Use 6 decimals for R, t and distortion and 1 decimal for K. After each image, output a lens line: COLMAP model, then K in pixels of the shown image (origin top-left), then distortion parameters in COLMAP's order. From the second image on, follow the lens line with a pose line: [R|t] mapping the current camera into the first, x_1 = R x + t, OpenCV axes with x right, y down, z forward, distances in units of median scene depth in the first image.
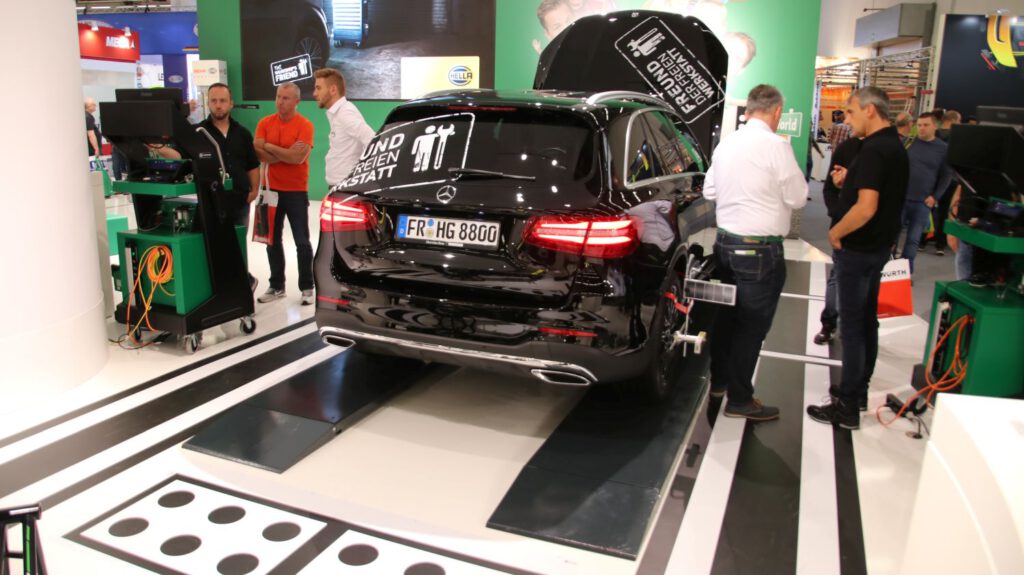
lens RADIAL K [[764.3, 0, 513.6], [0, 764.3, 290.5], [0, 0, 1]] dist [-0.090712, -0.000117]
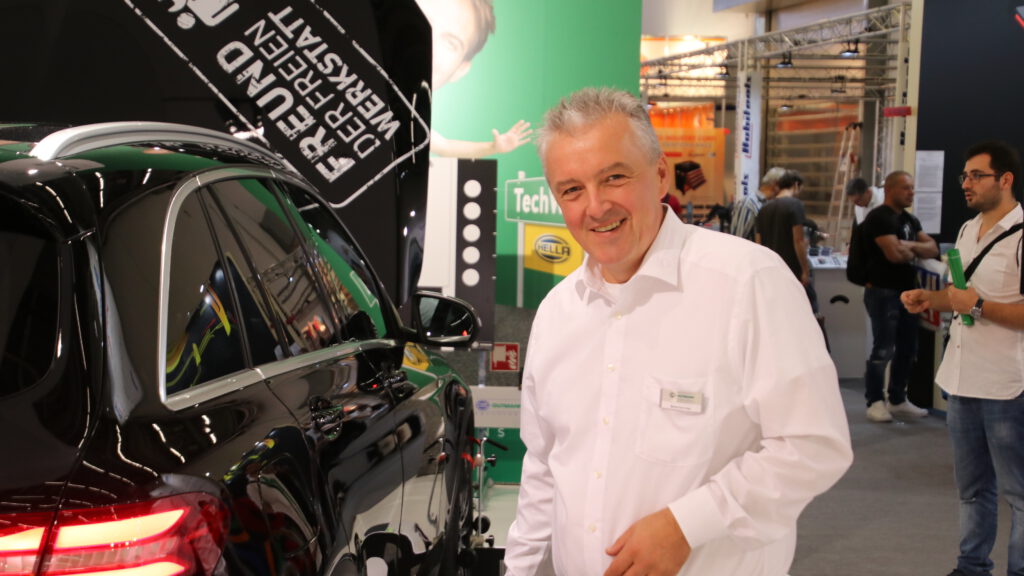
lens RADIAL K [[2354.8, 0, 512.2], [0, 2354.8, 287.6], [0, 0, 1]] dist [0.431627, 0.000000]
pose [[0.957397, -0.020180, 0.288069, -0.021515], [0.073657, 0.981625, -0.176031, 0.028115], [-0.279223, 0.189750, 0.941291, -0.106816]]
